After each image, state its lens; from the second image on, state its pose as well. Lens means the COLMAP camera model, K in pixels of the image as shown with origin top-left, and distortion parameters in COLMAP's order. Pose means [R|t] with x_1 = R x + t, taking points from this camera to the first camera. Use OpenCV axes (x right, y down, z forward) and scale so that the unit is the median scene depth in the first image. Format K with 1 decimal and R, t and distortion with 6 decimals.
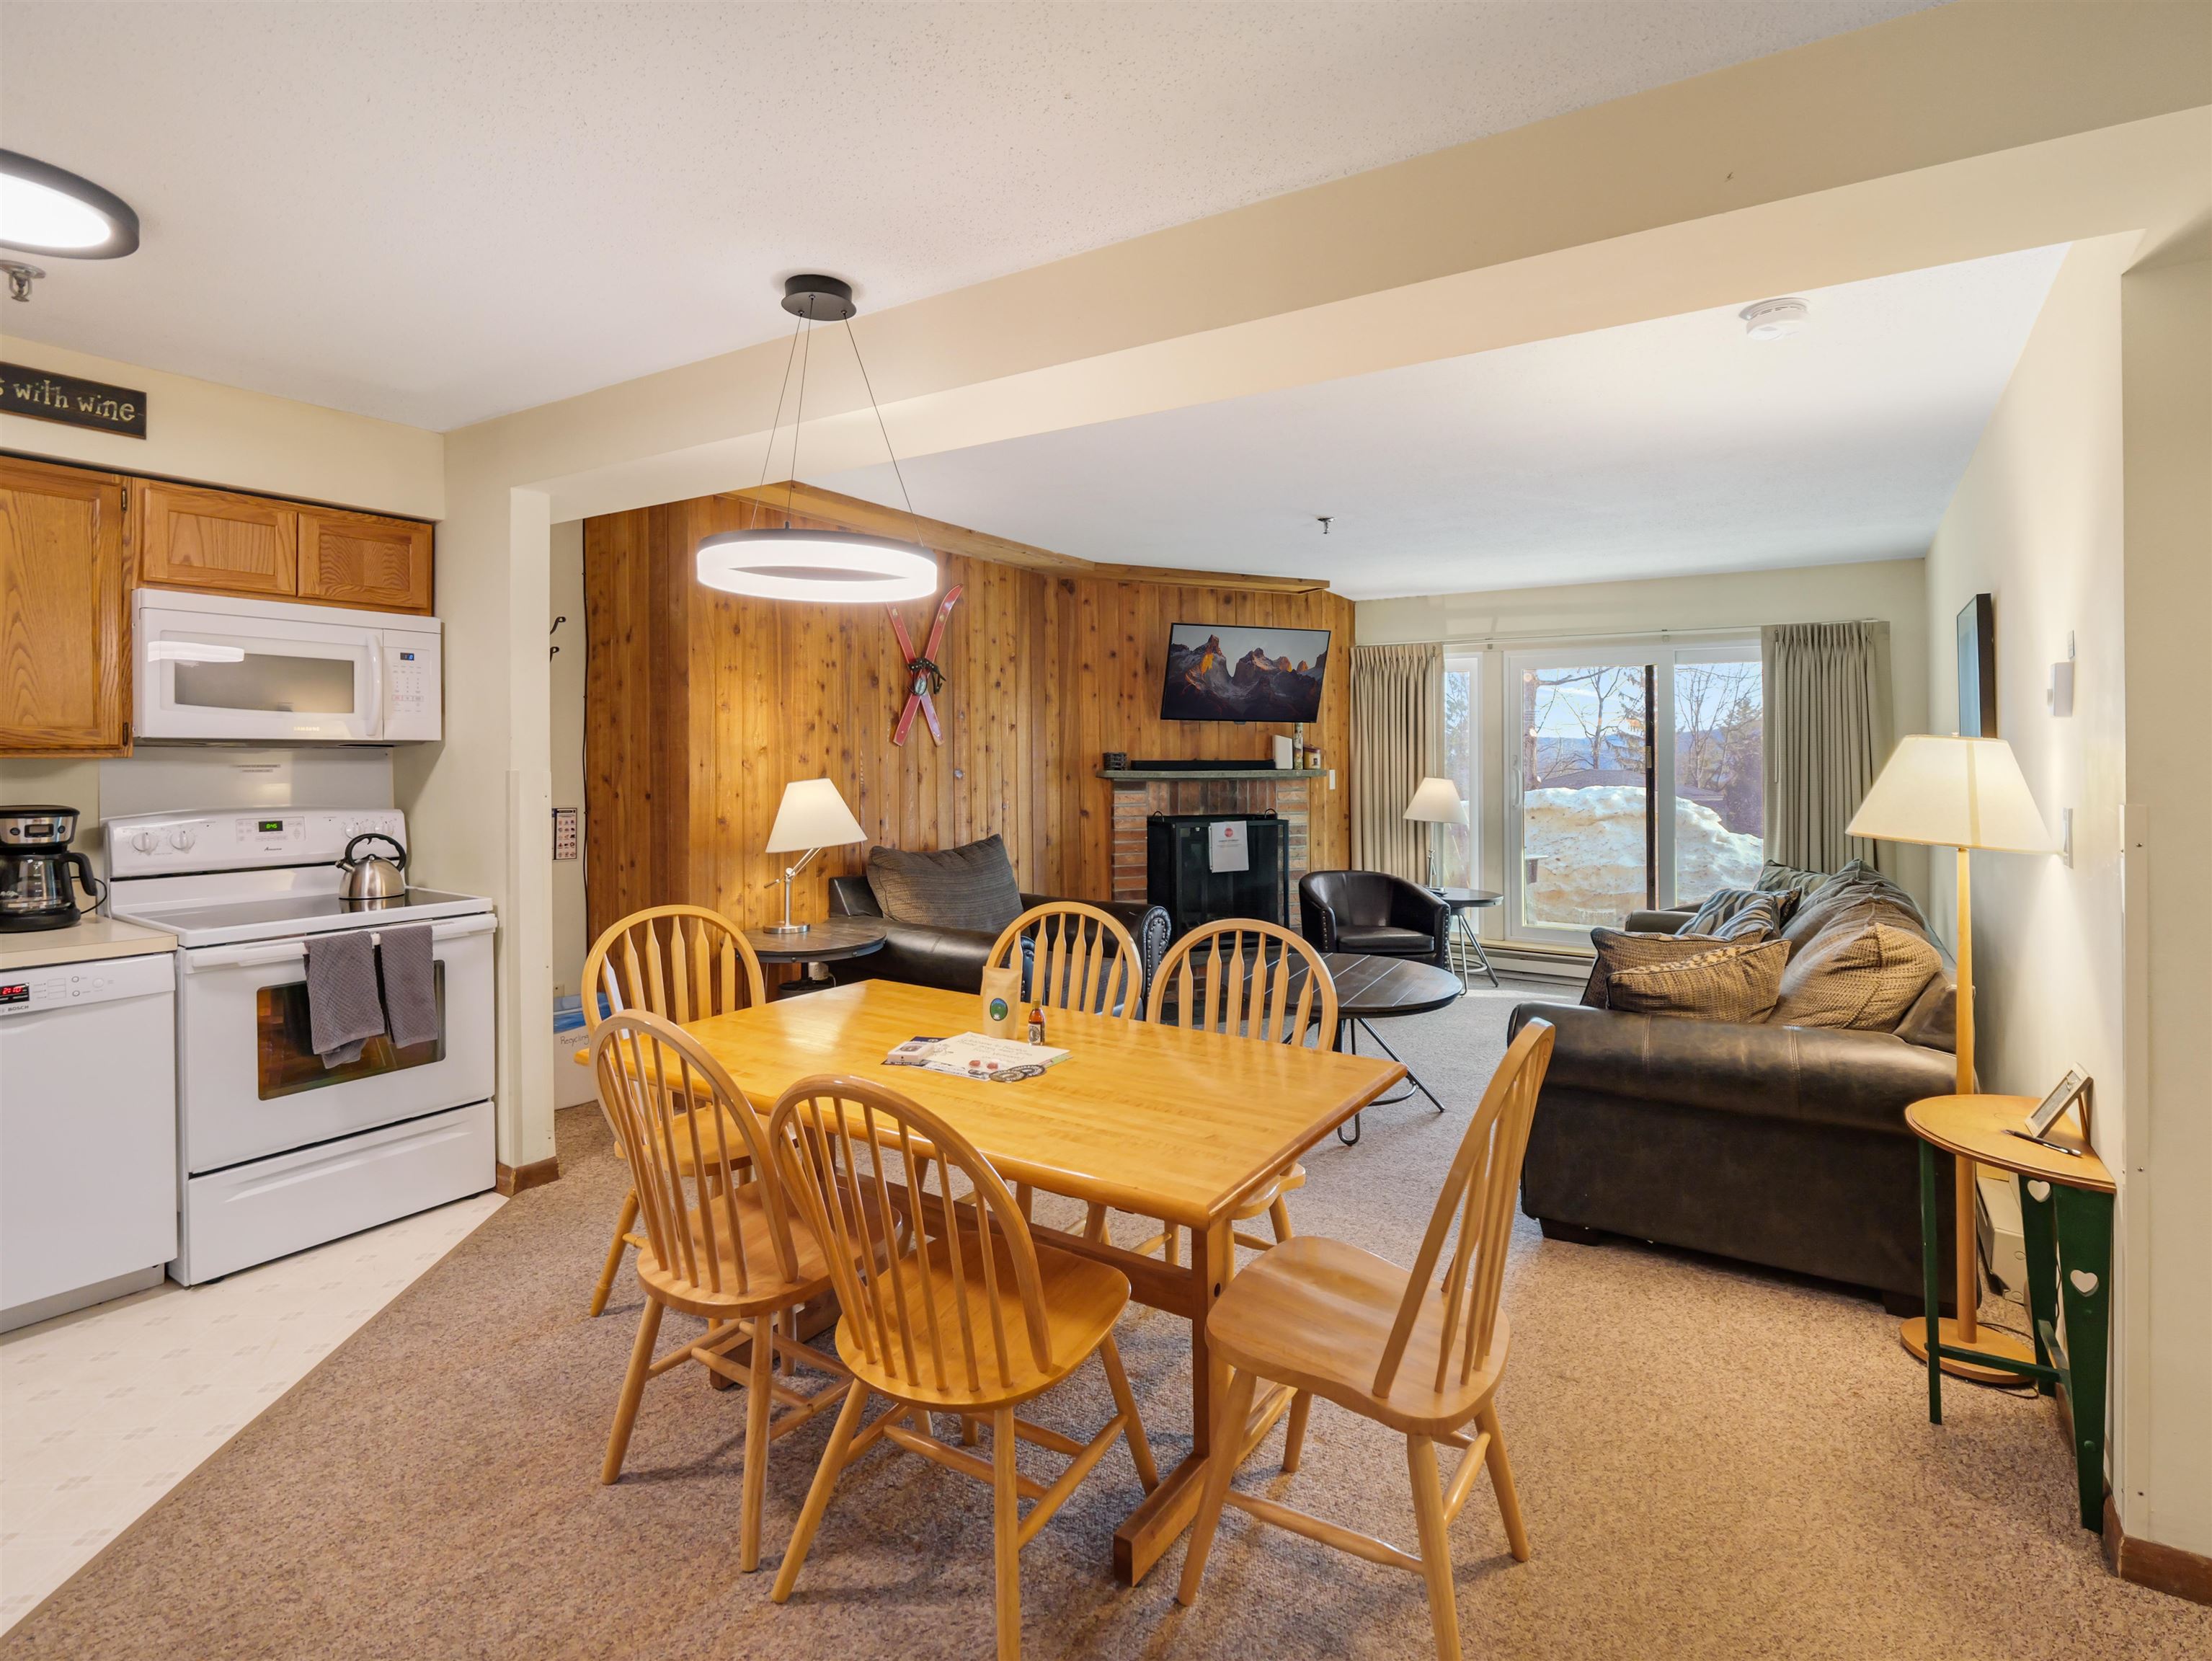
lens RADIAL K [[1116.0, 0, 1127.7], [0, 1116.0, 748.8], [0, 0, 1]] dist [0.010957, -0.007462]
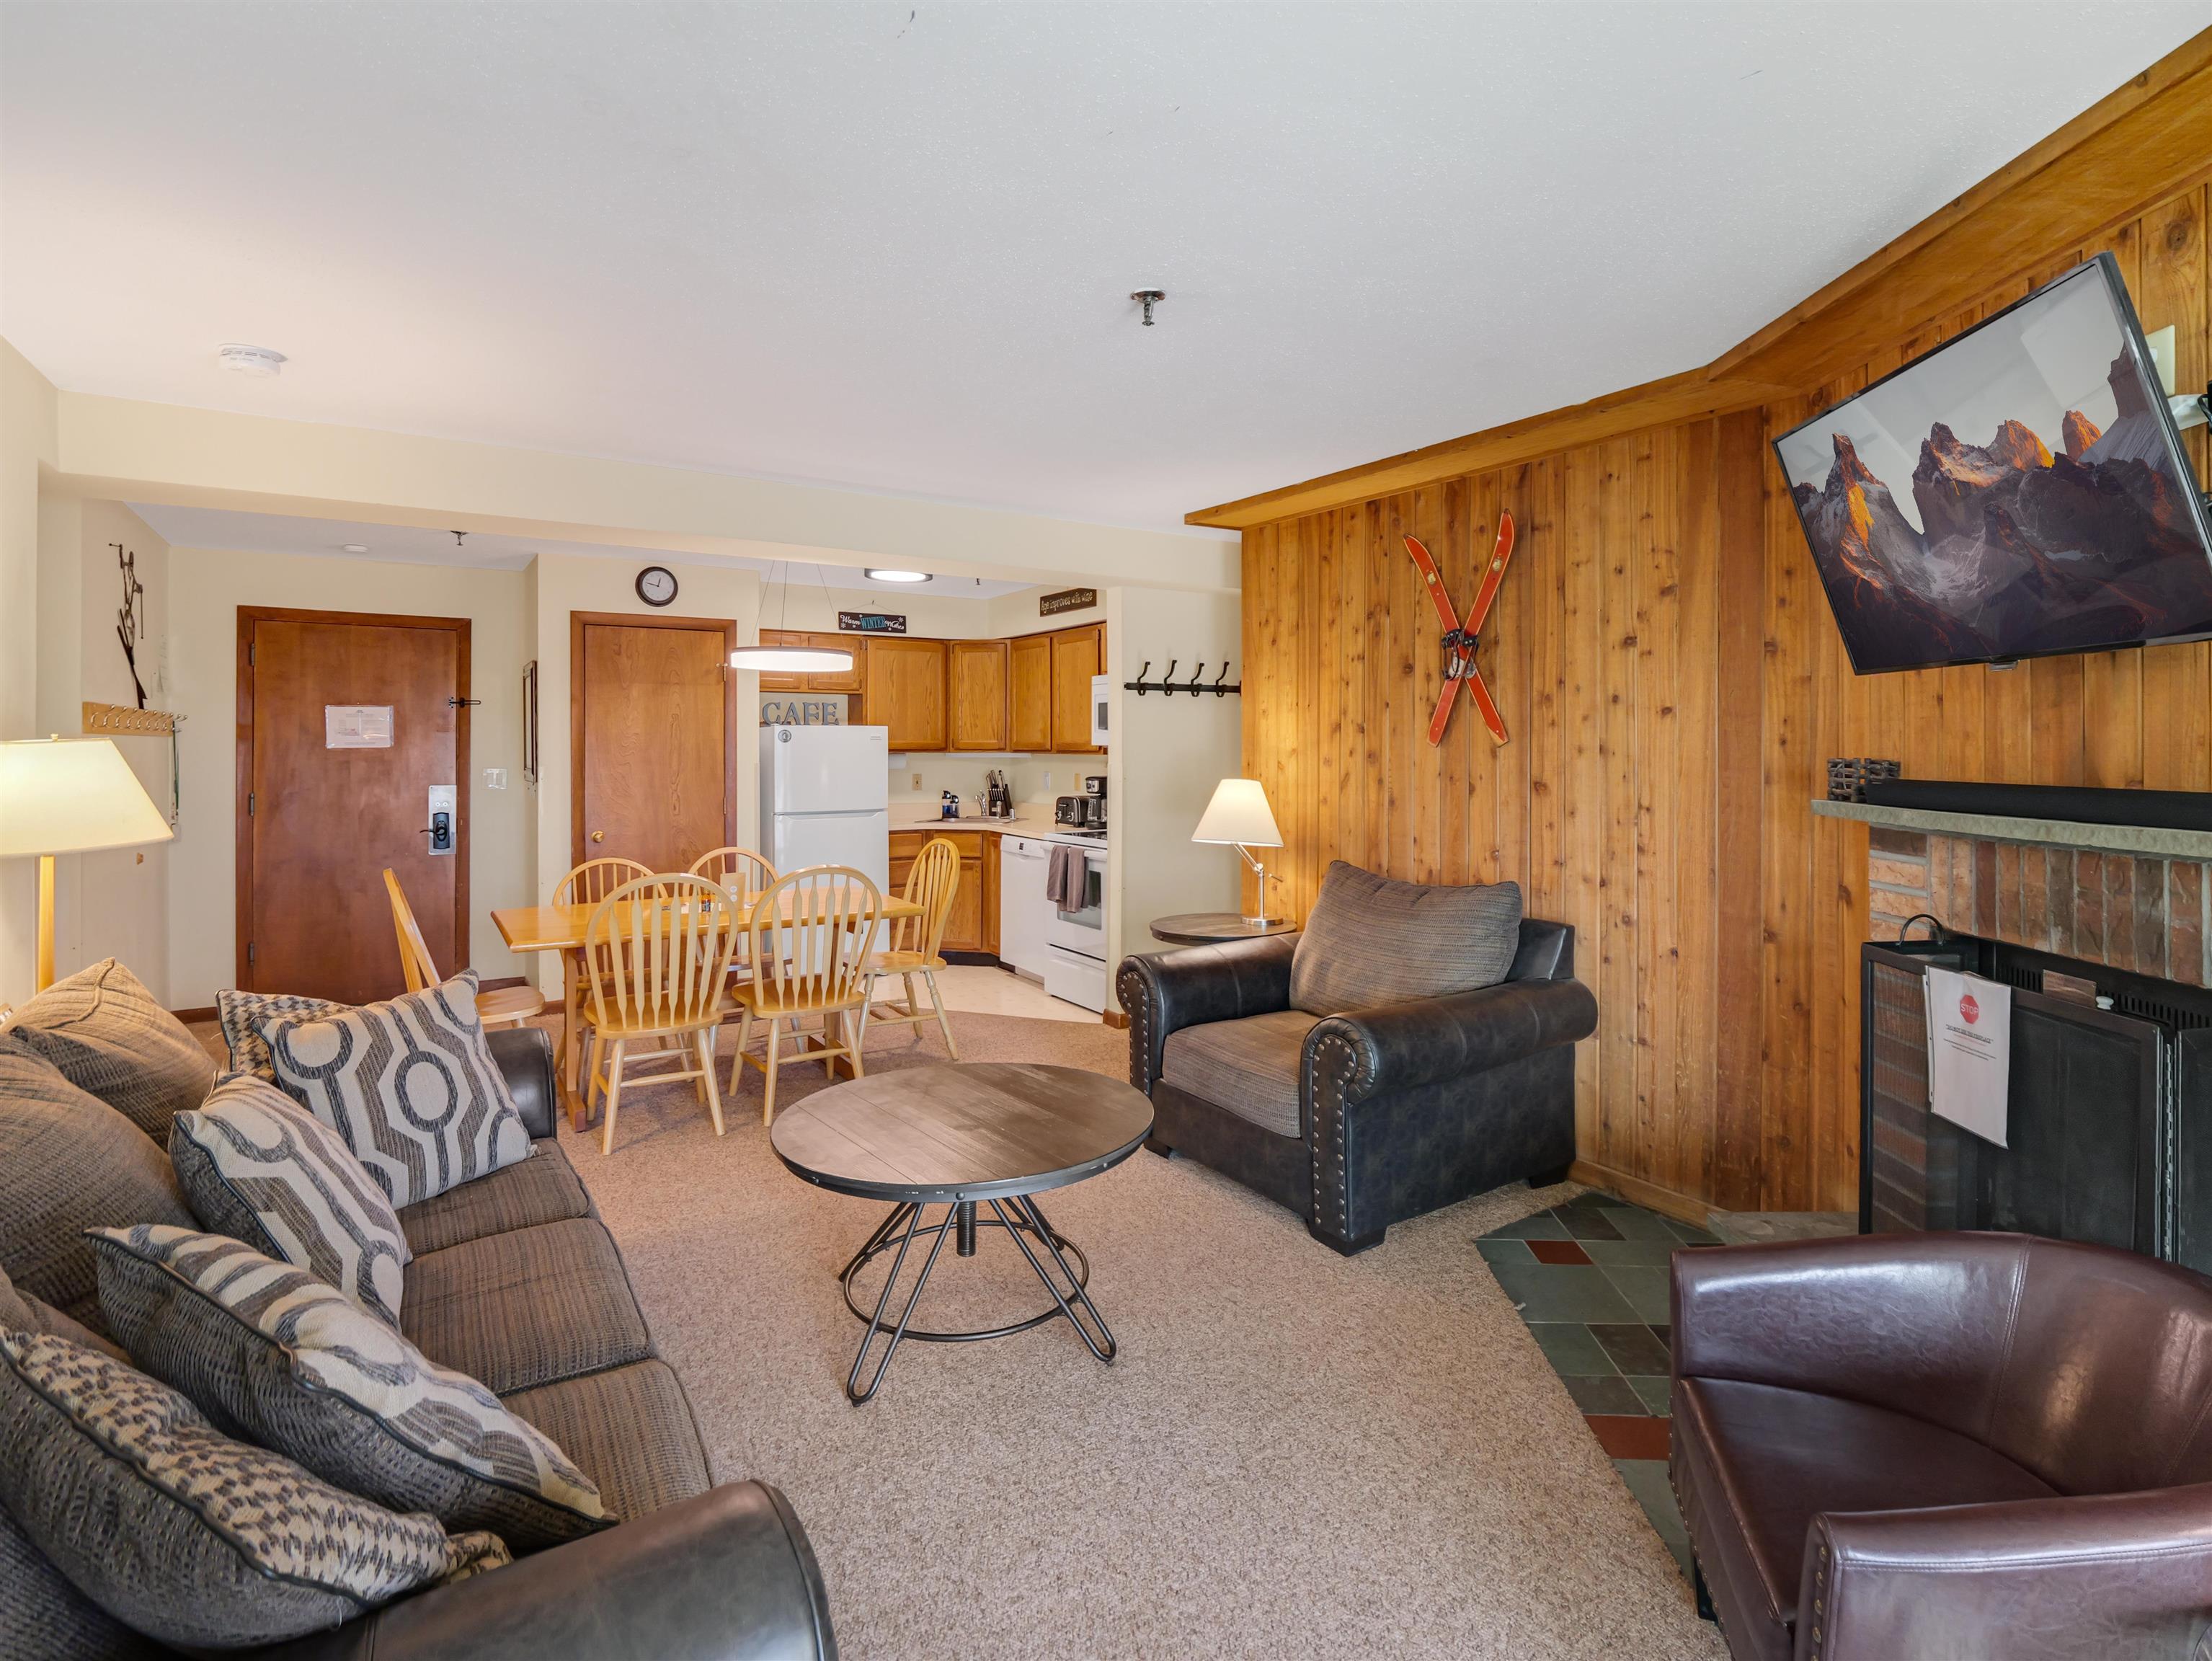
lens RADIAL K [[1116.0, 0, 1108.1], [0, 1116.0, 758.7], [0, 0, 1]] dist [0.010957, -0.007462]
pose [[-0.428335, 0.006135, -0.903599, 0.703198], [-0.000098, 0.999977, 0.006836, 0.000490], [0.903620, 0.003017, -0.428324, 1.309495]]
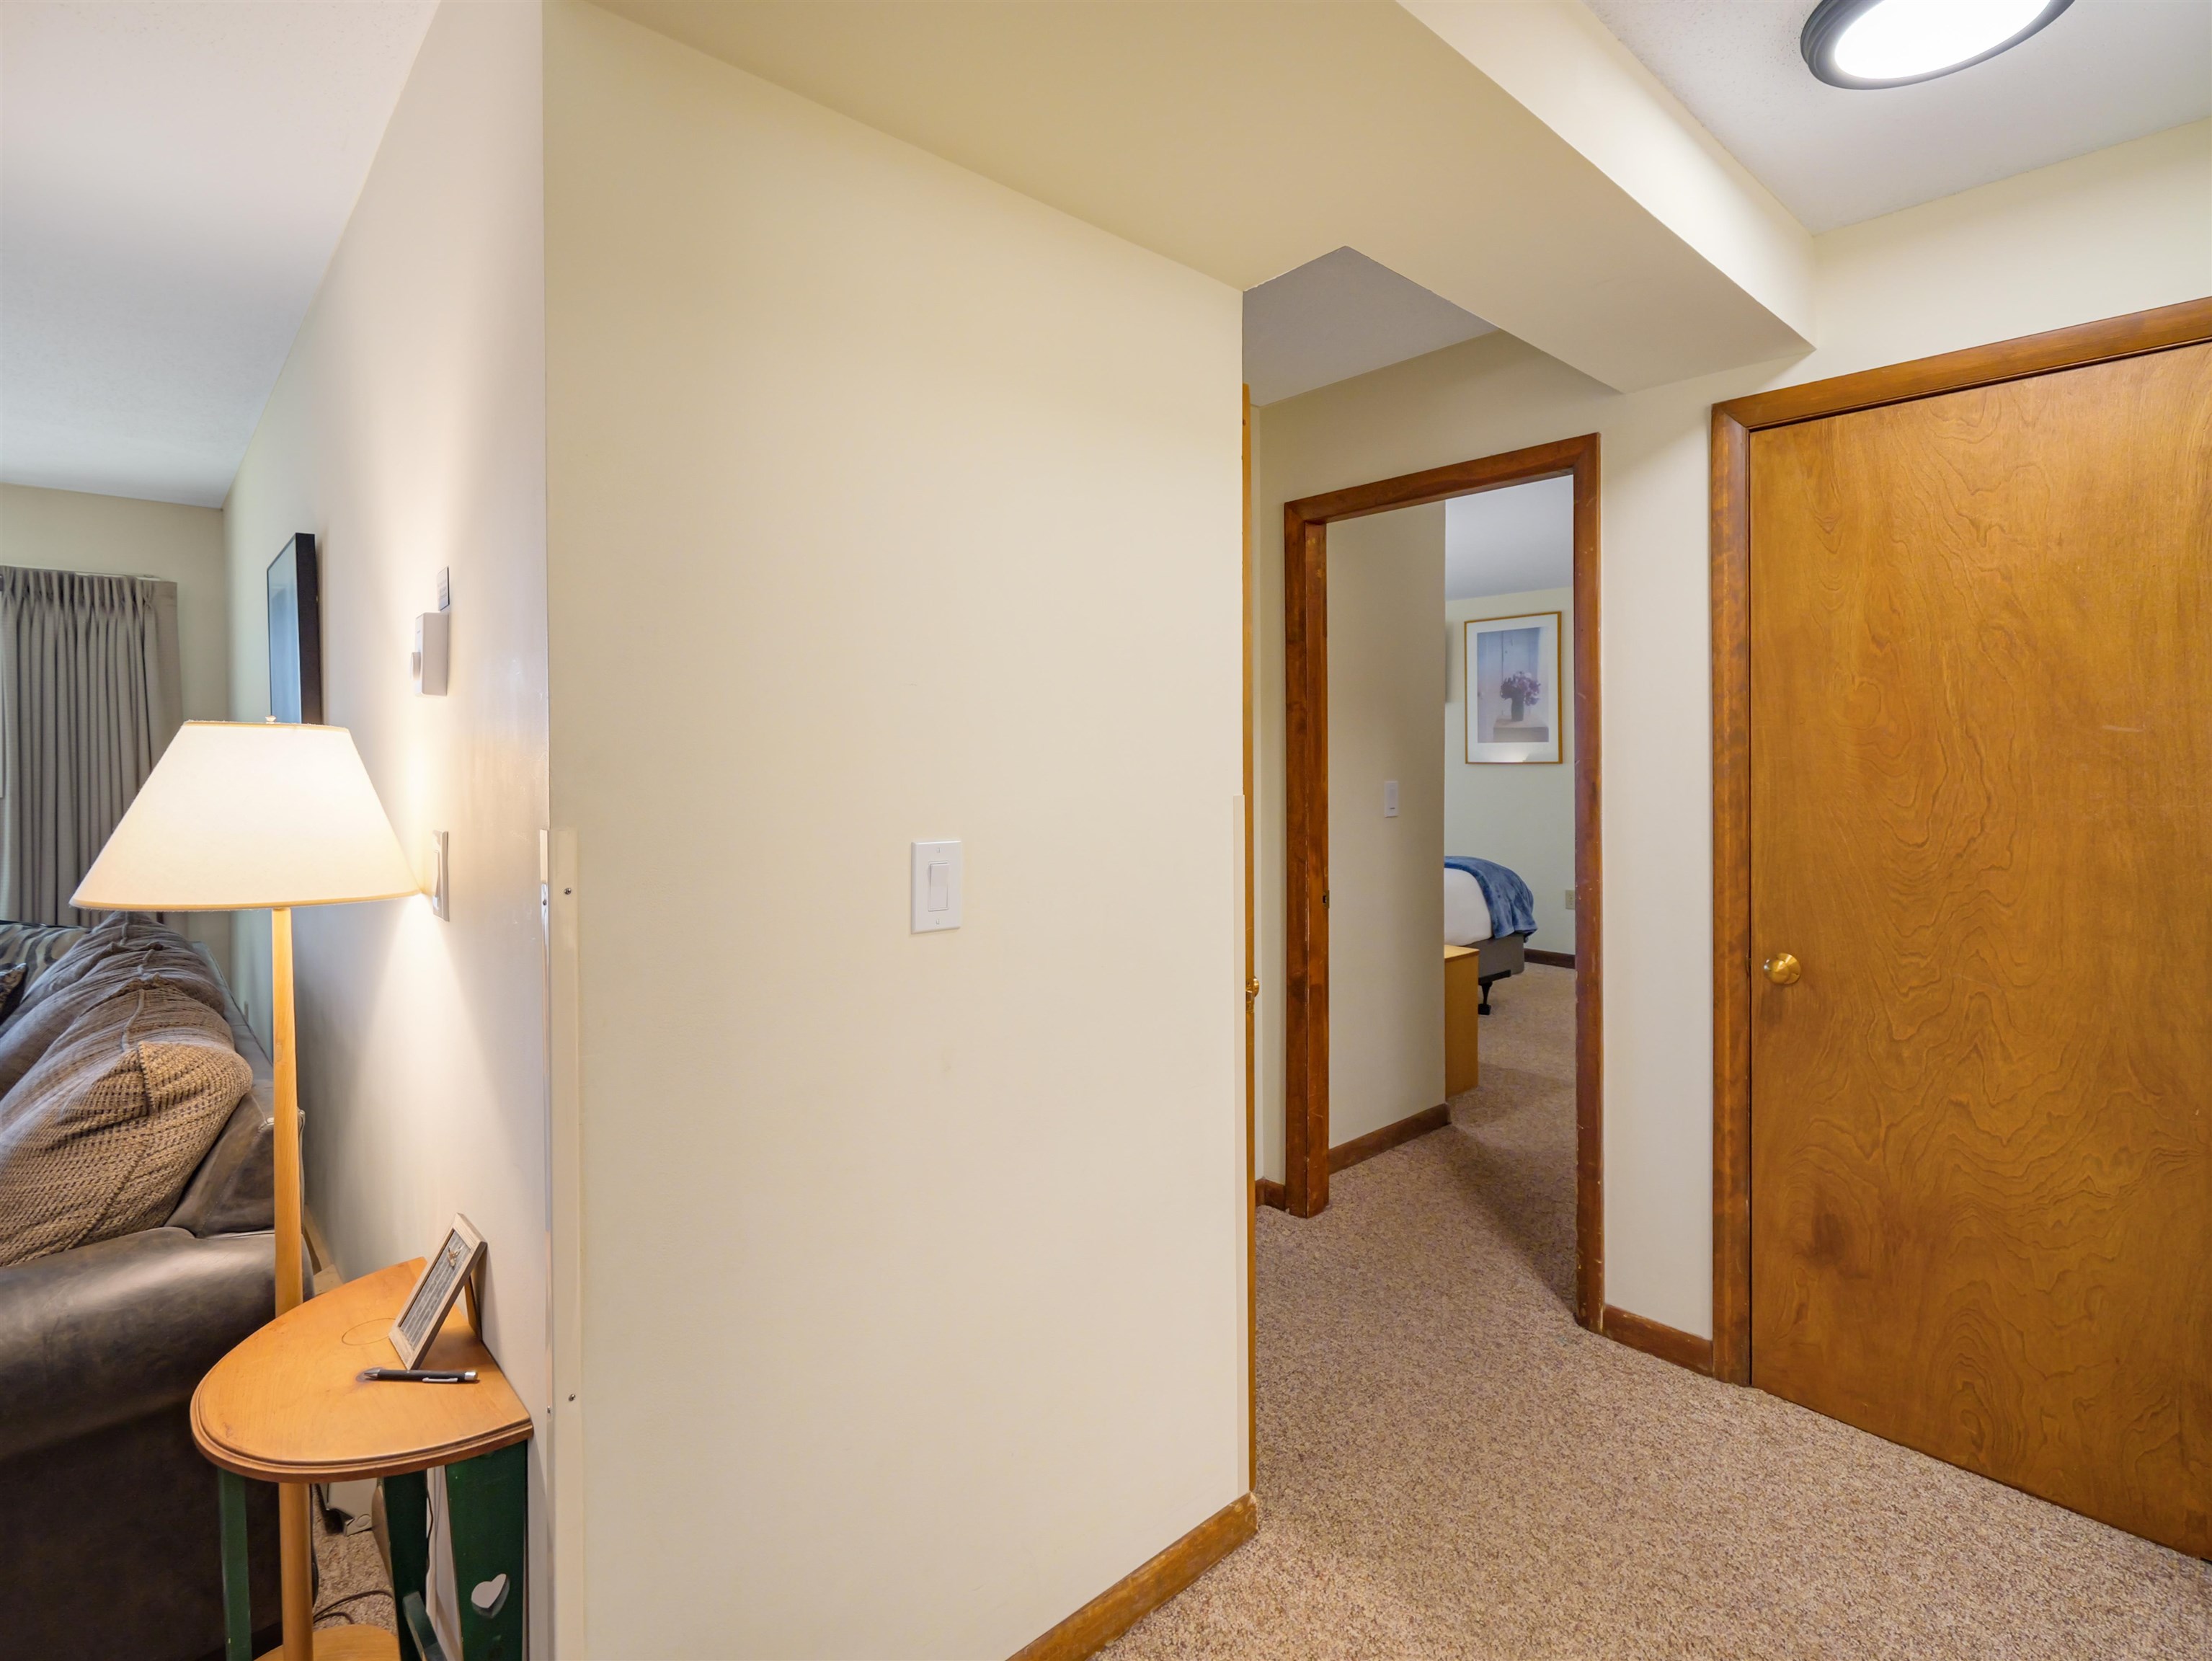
lens RADIAL K [[1116.0, 0, 1072.8], [0, 1116.0, 759.0], [0, 0, 1]] dist [0.010957, -0.007462]
pose [[0.300234, -0.009570, 0.953817, 0.169401], [0.002413, 0.999954, 0.009273, 0.002437], [-0.953862, -0.000482, 0.300244, 0.235765]]
